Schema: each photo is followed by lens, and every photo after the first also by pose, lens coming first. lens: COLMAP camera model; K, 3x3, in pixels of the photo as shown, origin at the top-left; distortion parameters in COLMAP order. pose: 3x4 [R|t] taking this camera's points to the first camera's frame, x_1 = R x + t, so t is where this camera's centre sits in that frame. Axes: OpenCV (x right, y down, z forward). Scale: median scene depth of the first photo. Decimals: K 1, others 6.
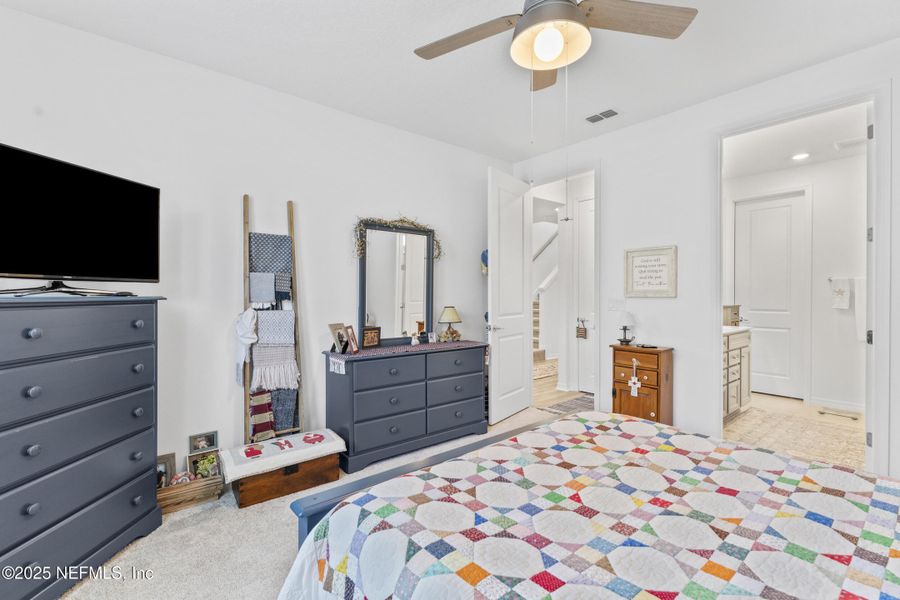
lens RADIAL K [[407.9, 0, 450.4], [0, 407.9, 299.6], [0, 0, 1]] dist [0.001399, 0.000093]
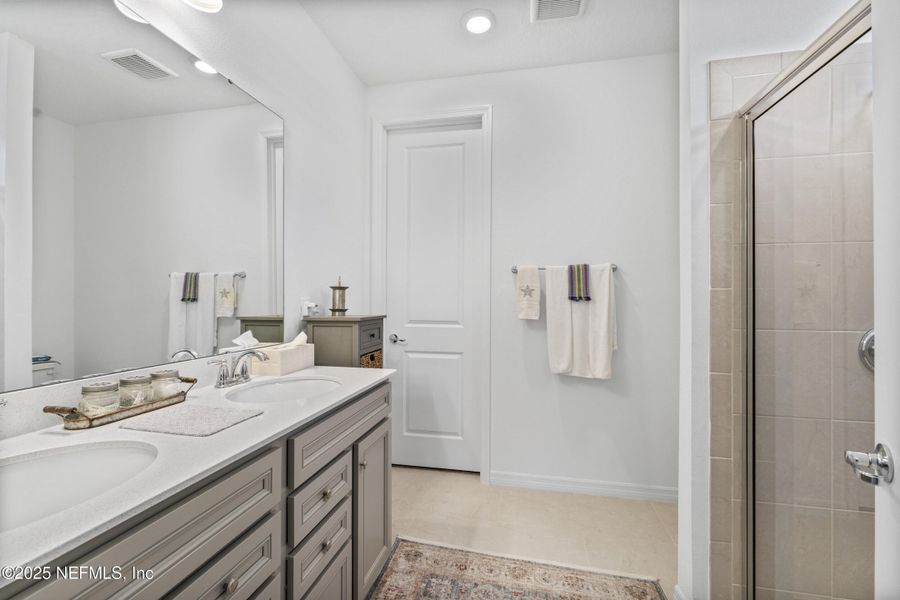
lens RADIAL K [[407.9, 0, 448.8], [0, 407.9, 298.2], [0, 0, 1]] dist [0.001399, 0.000093]
pose [[0.788451, 0.004586, 0.615081, 0.503000], [-0.000964, 0.999980, -0.006220, -0.004687], [-0.615097, 0.004311, 0.788440, 0.607265]]
